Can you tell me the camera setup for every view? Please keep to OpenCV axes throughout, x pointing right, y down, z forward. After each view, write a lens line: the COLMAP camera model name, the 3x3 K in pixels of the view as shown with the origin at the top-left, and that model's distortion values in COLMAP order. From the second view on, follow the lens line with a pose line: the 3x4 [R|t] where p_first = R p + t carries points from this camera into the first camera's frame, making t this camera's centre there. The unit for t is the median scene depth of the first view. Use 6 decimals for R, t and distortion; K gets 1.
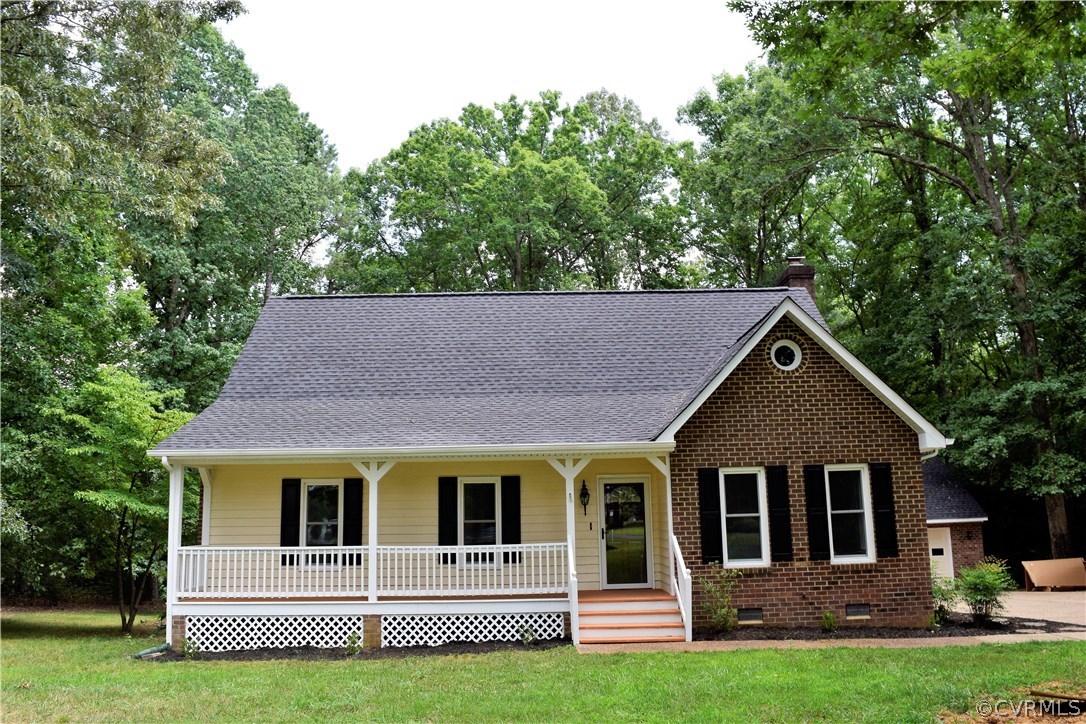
lens RADIAL K [[852.7, 0, 527.3], [0, 852.7, 357.1], [0, 0, 1]] dist [-0.103731, 0.039929]
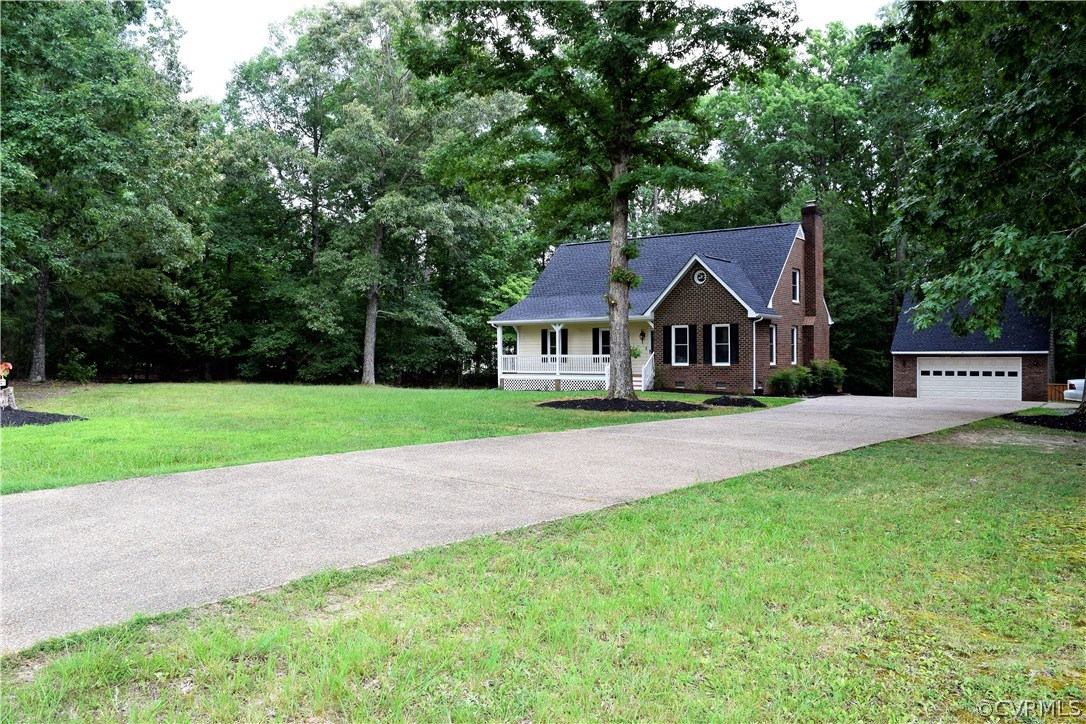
lens RADIAL K [[852.7, 0, 527.3], [0, 852.7, 357.1], [0, 0, 1]] dist [-0.103731, 0.039929]
pose [[0.800410, 0.018029, -0.599182, 1.362382], [0.104044, 0.980198, 0.168480, -0.235536], [0.590355, -0.197195, 0.782685, -1.181309]]
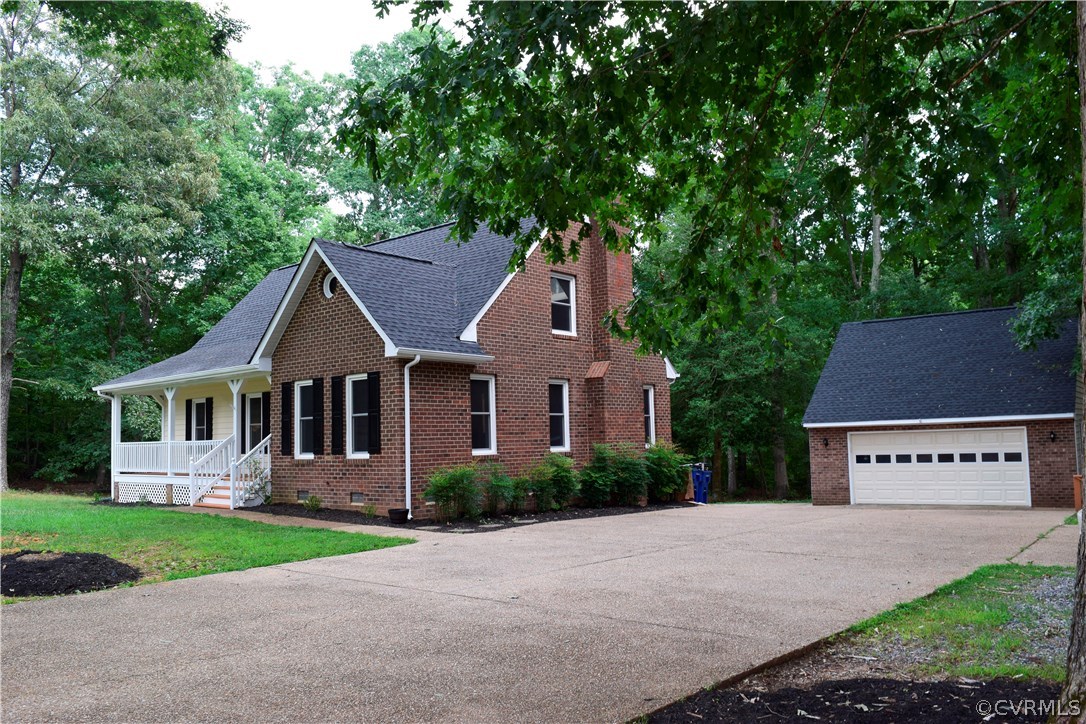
lens RADIAL K [[852.7, 0, 527.3], [0, 852.7, 357.1], [0, 0, 1]] dist [-0.103731, 0.039929]
pose [[0.764109, -0.063753, -0.641929, 1.311830], [0.134577, 0.988963, 0.061973, 0.063288], [0.630893, -0.133742, 0.764256, 0.255595]]
